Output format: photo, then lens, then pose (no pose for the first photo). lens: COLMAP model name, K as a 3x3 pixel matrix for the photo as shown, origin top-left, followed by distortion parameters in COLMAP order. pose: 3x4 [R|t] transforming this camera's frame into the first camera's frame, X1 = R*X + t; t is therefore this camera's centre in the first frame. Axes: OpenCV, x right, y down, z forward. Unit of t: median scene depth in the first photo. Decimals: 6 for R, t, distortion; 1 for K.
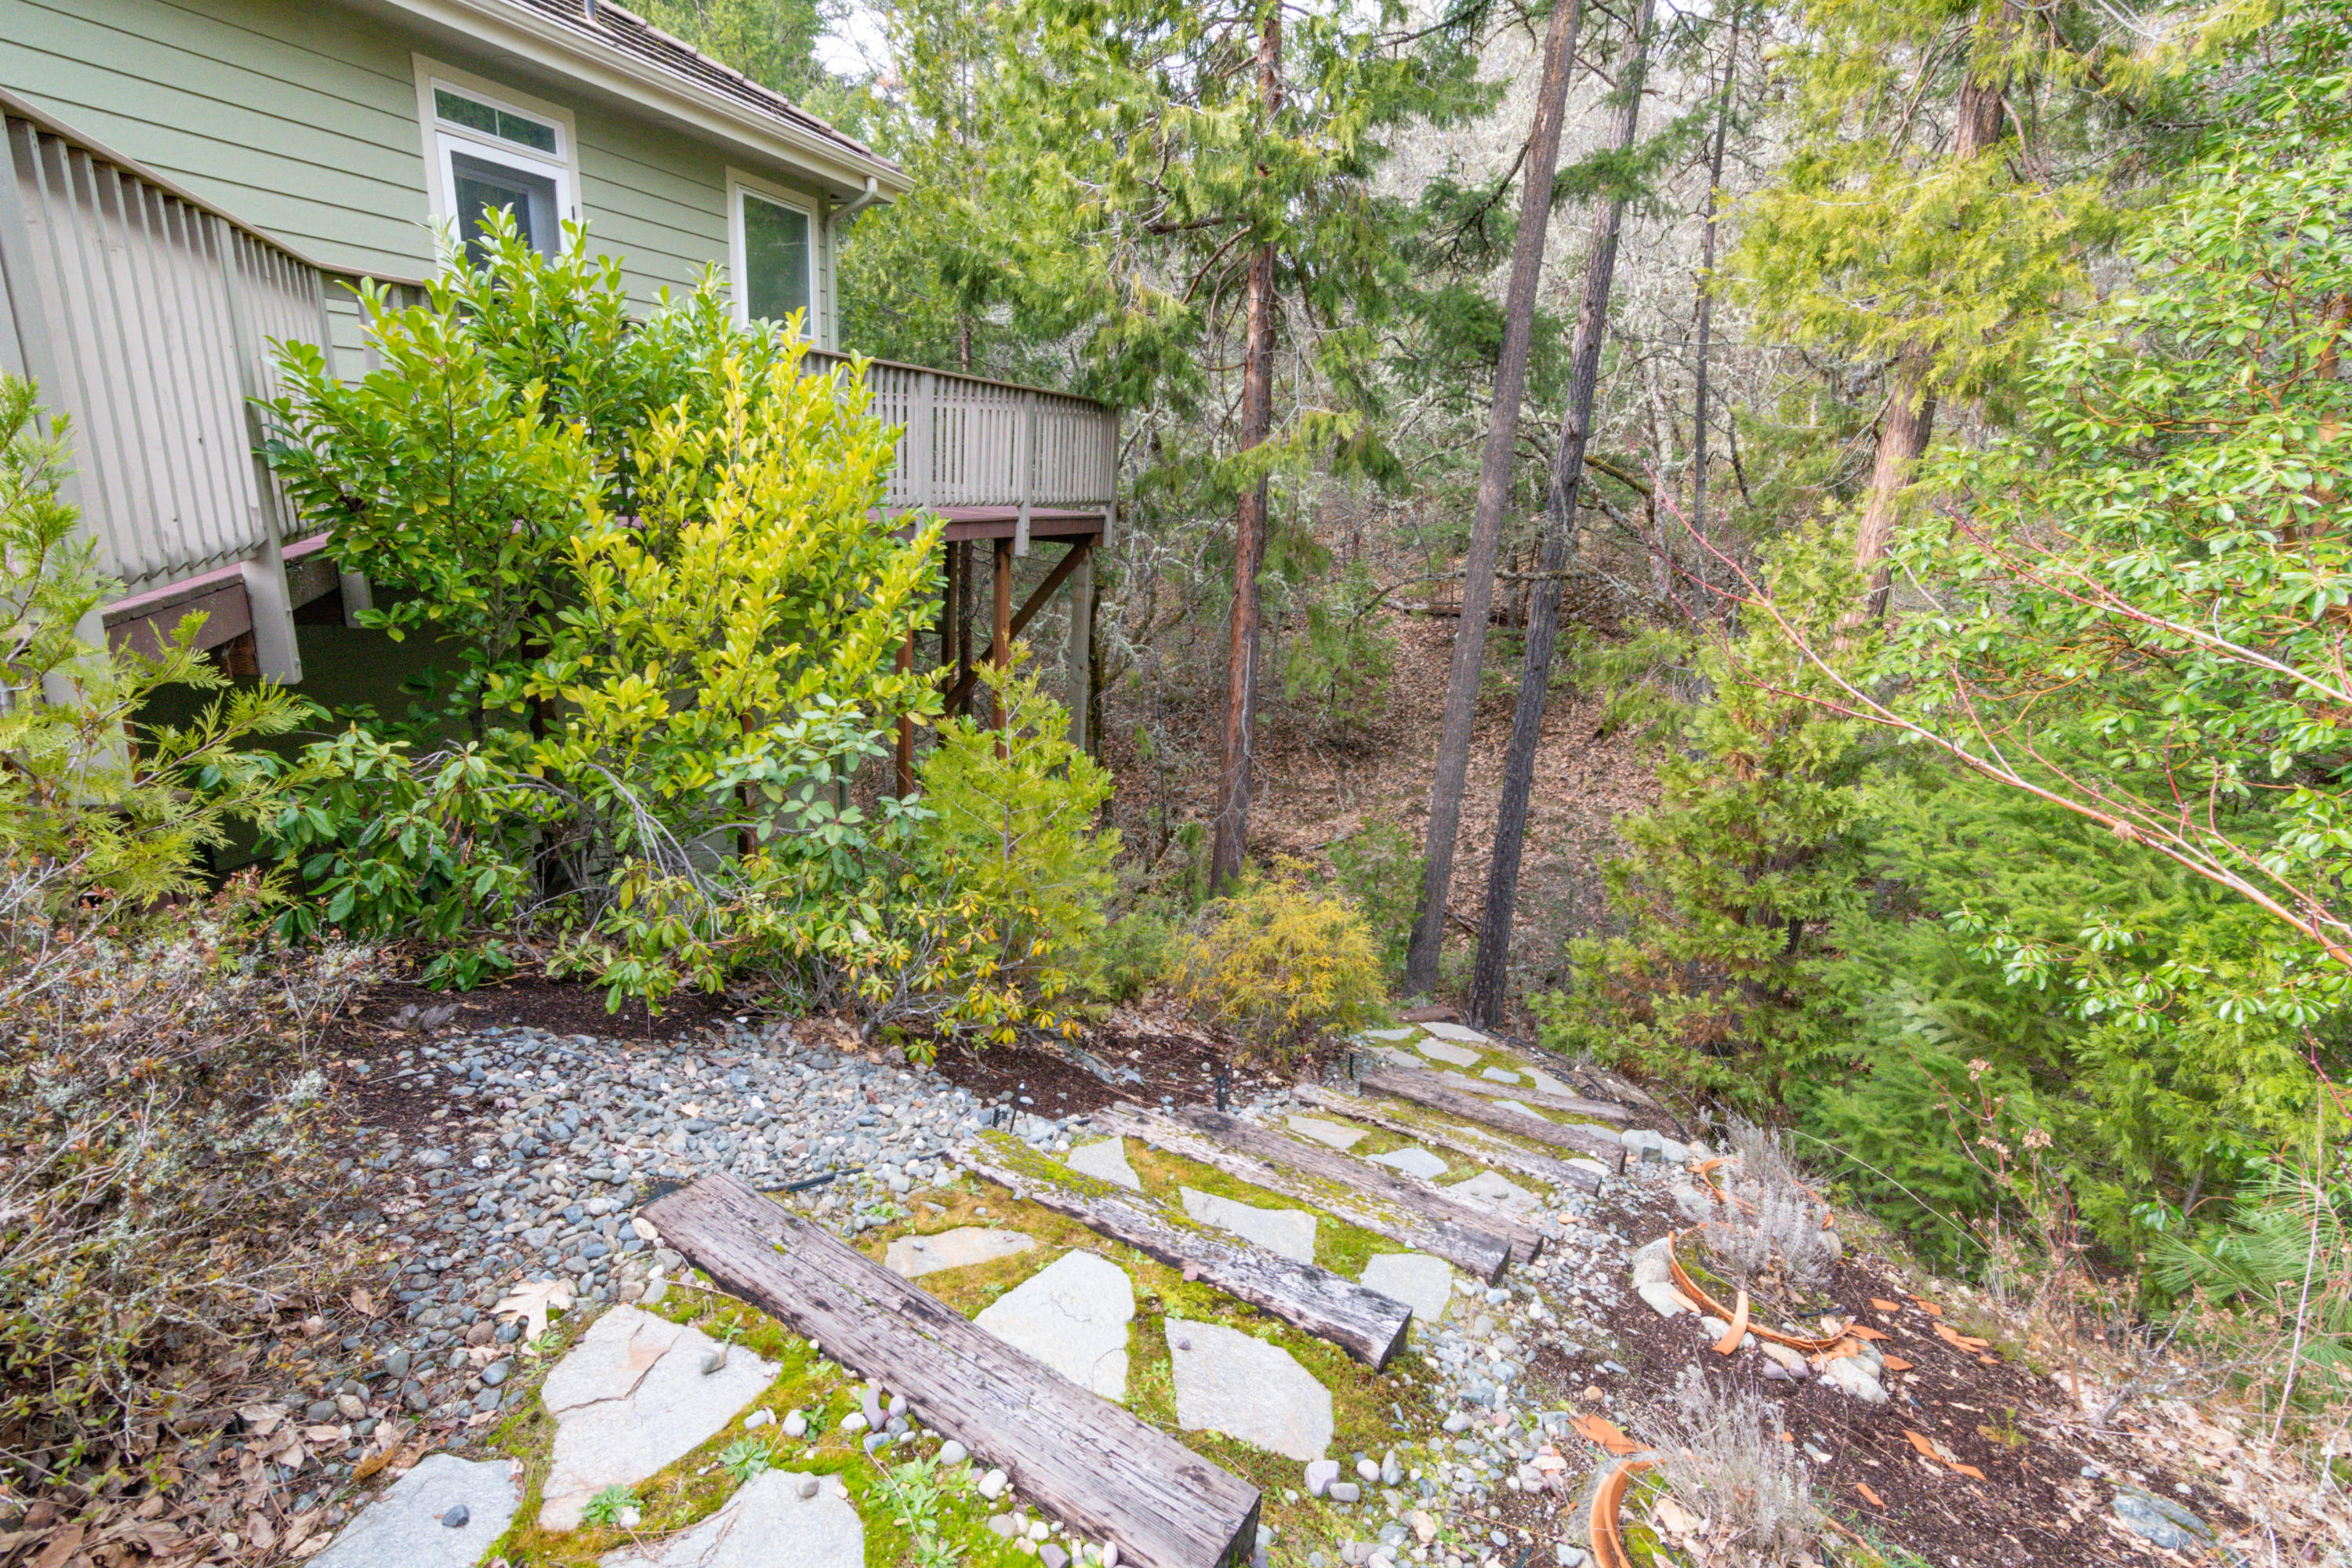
lens RADIAL K [[1129.4, 0, 1163.4], [0, 1129.4, 810.4], [0, 0, 1]] dist [-0.002836, 0.002363]
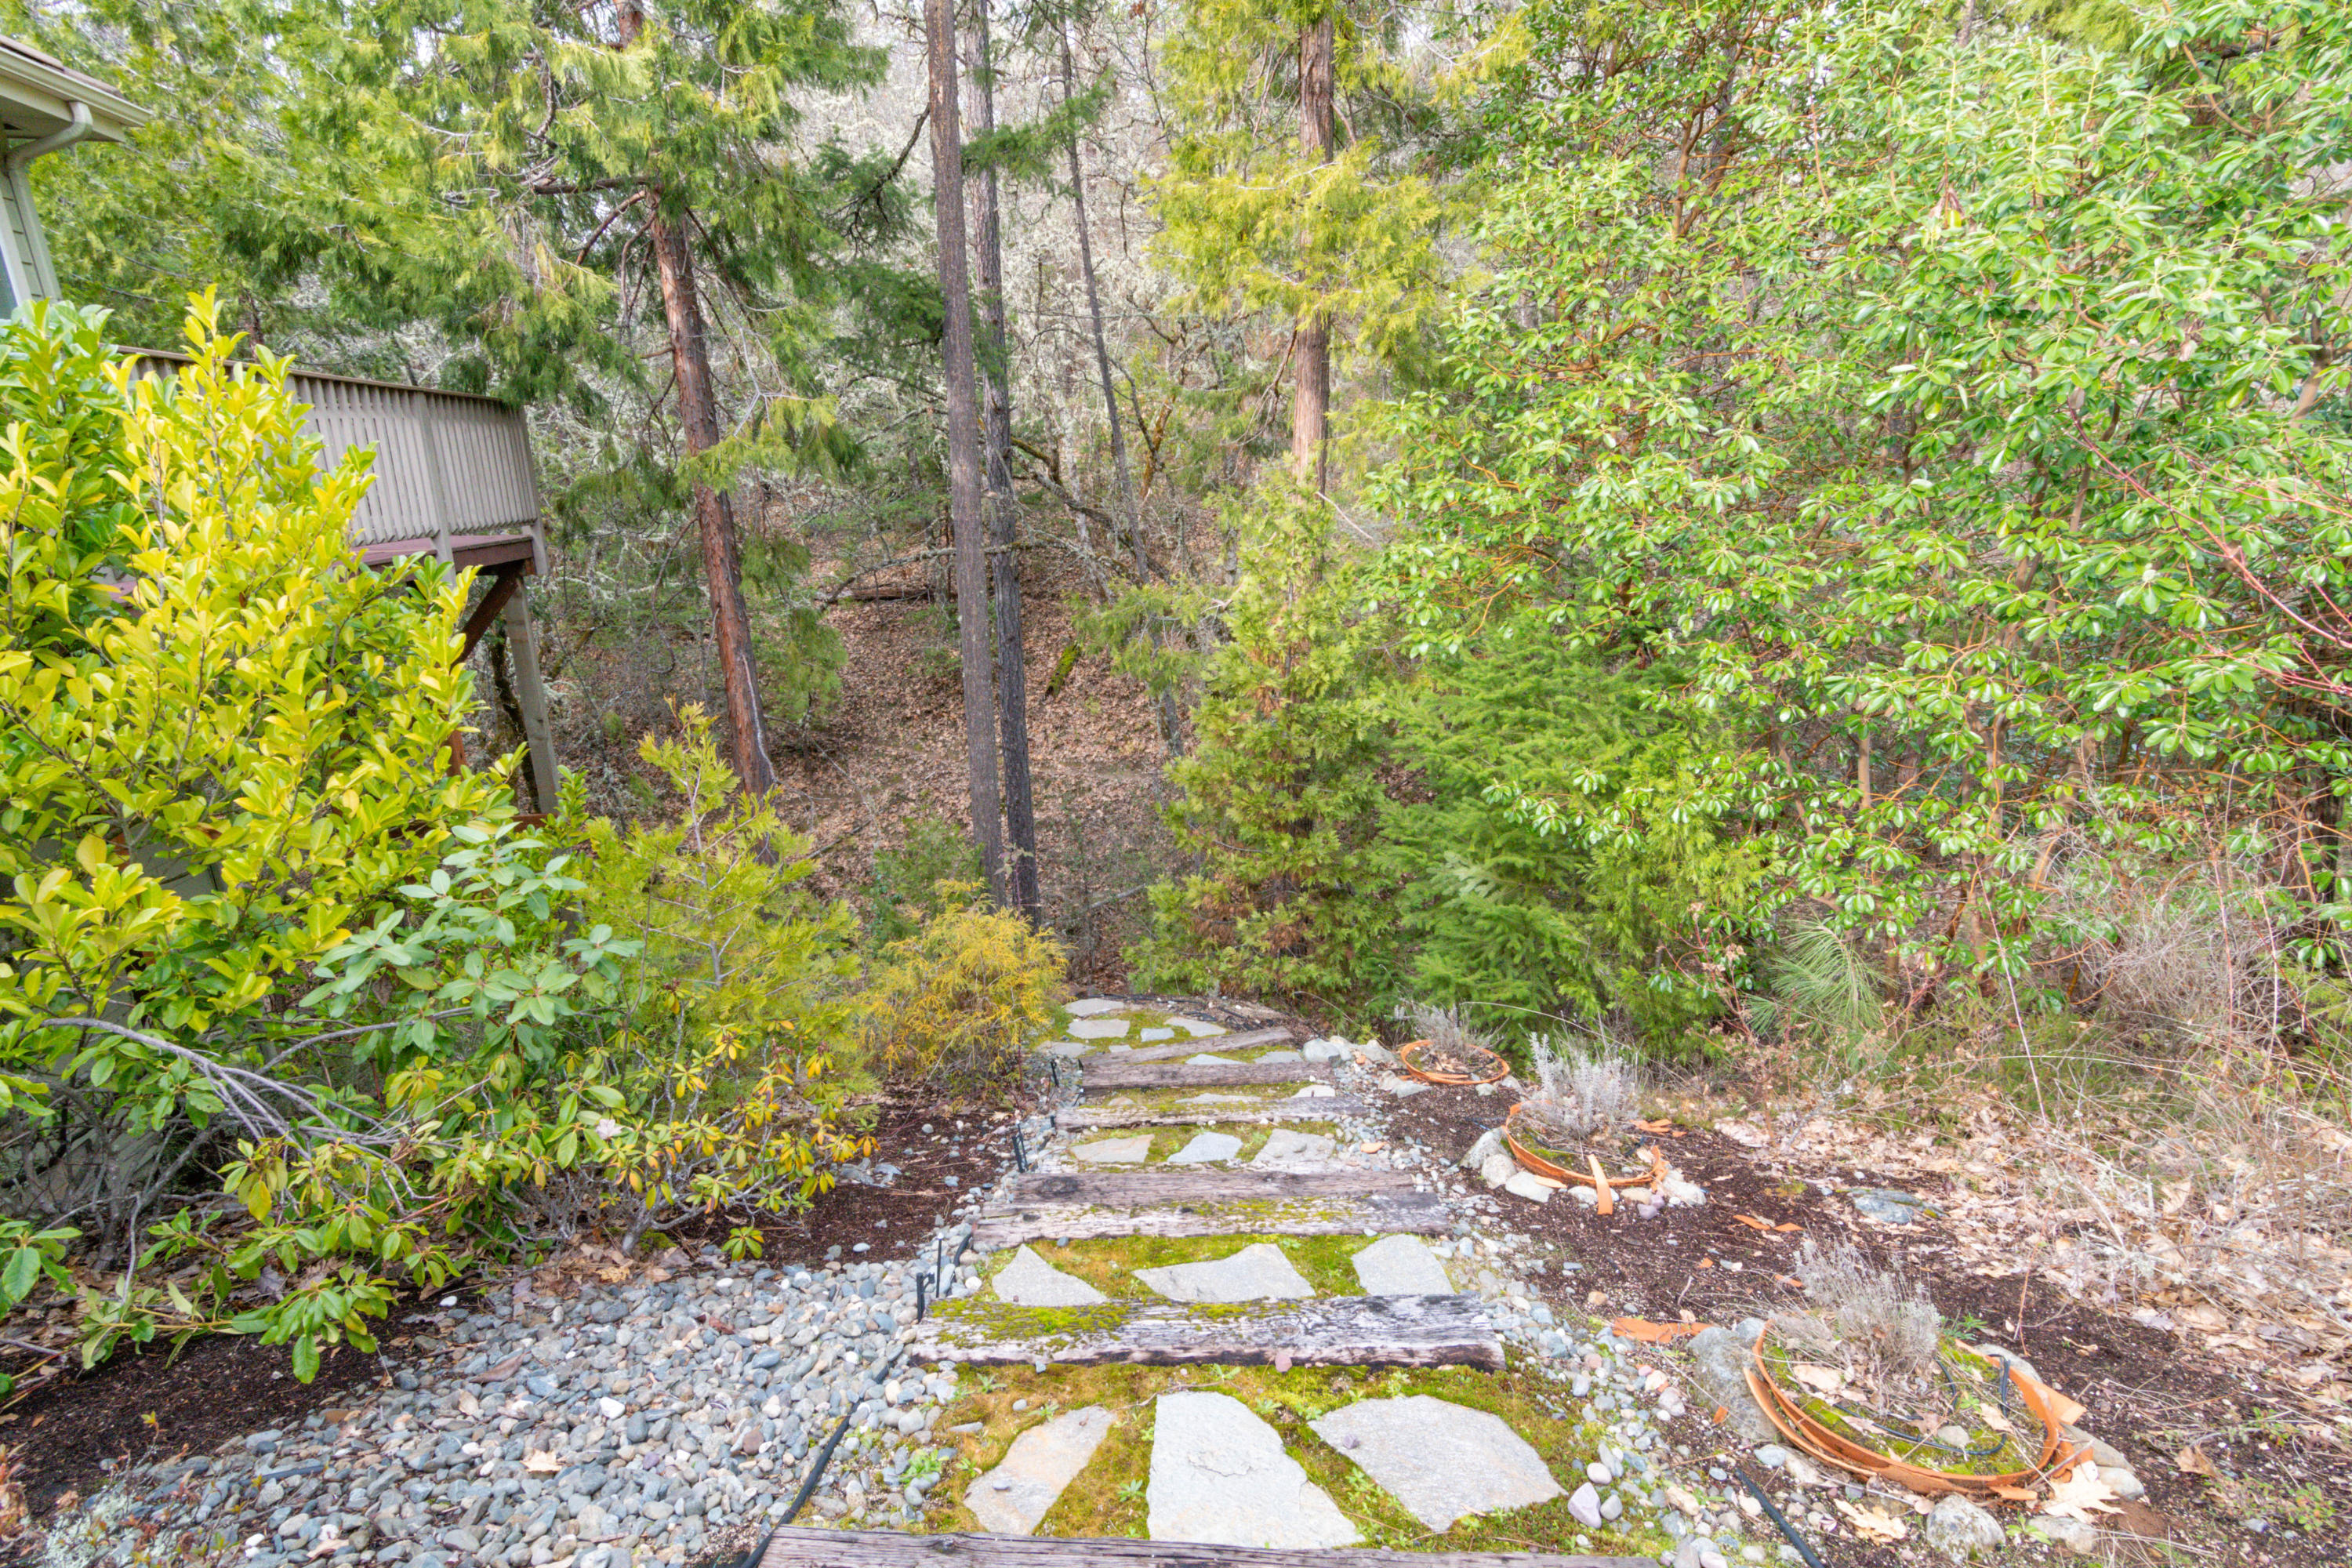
lens RADIAL K [[1129.4, 0, 1163.4], [0, 1129.4, 810.4], [0, 0, 1]] dist [-0.002836, 0.002363]
pose [[0.855968, -0.221843, 0.467017, -0.172293], [0.214022, 0.974279, 0.070534, -0.046322], [-0.470652, 0.039578, 0.881431, 0.106609]]
